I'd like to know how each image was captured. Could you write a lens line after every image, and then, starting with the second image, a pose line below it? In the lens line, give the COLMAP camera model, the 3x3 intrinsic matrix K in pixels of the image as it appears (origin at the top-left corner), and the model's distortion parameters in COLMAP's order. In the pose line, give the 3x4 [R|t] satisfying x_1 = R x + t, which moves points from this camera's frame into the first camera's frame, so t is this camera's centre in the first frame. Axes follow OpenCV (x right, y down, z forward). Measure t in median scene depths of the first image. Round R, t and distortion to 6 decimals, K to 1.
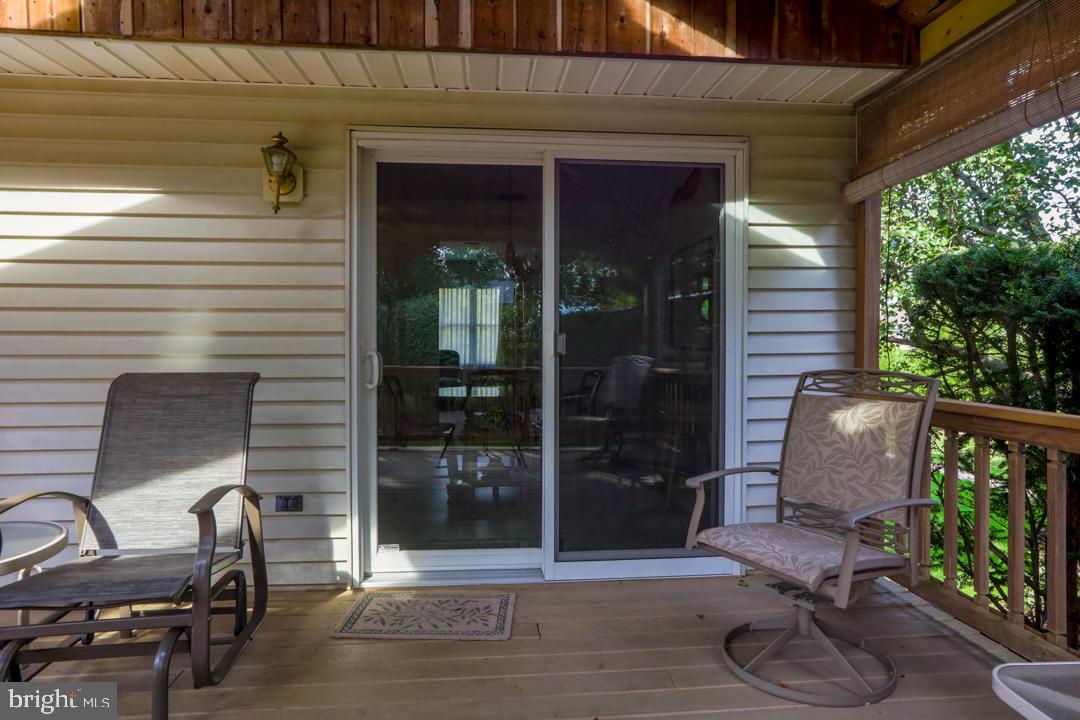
lens RADIAL K [[683.0, 0, 540.0], [0, 683.0, 360.0], [0, 0, 1]] dist [-0.008043, -0.001232]
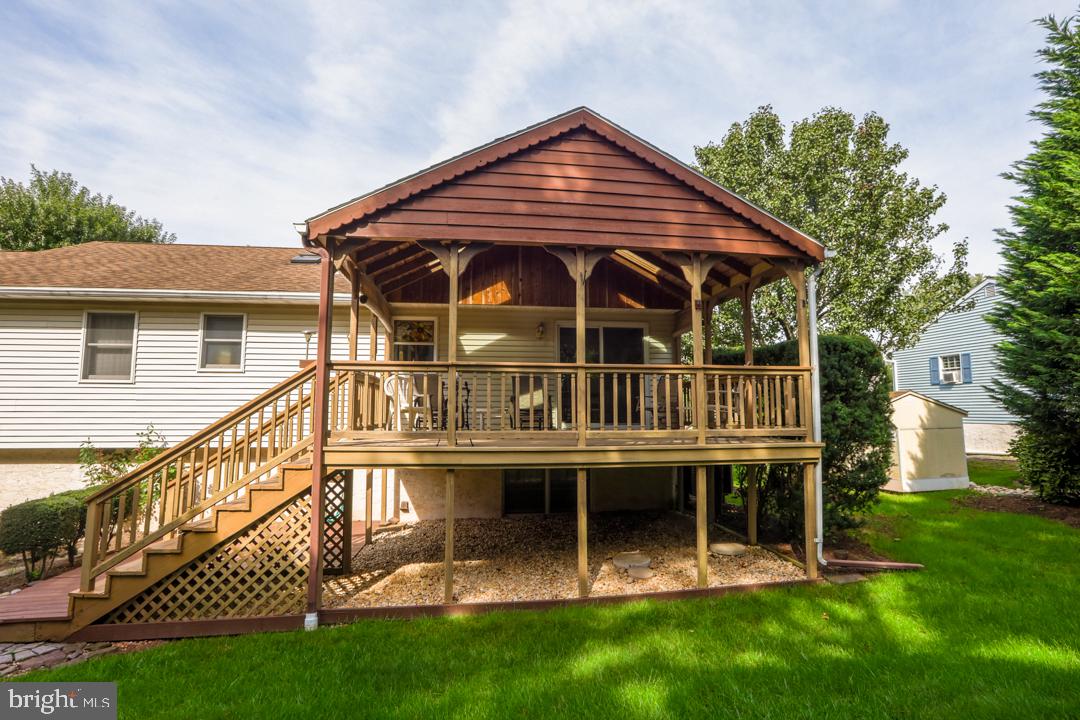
lens RADIAL K [[520.2, 0, 540.0], [0, 520.2, 360.0], [0, 0, 1]] dist [-0.041322, 0.000611]
pose [[0.999104, 0.000738, 0.042312, -0.510590], [0.004400, 0.992619, -0.121194, 0.296794], [-0.042089, 0.121272, 0.991727, -2.170276]]
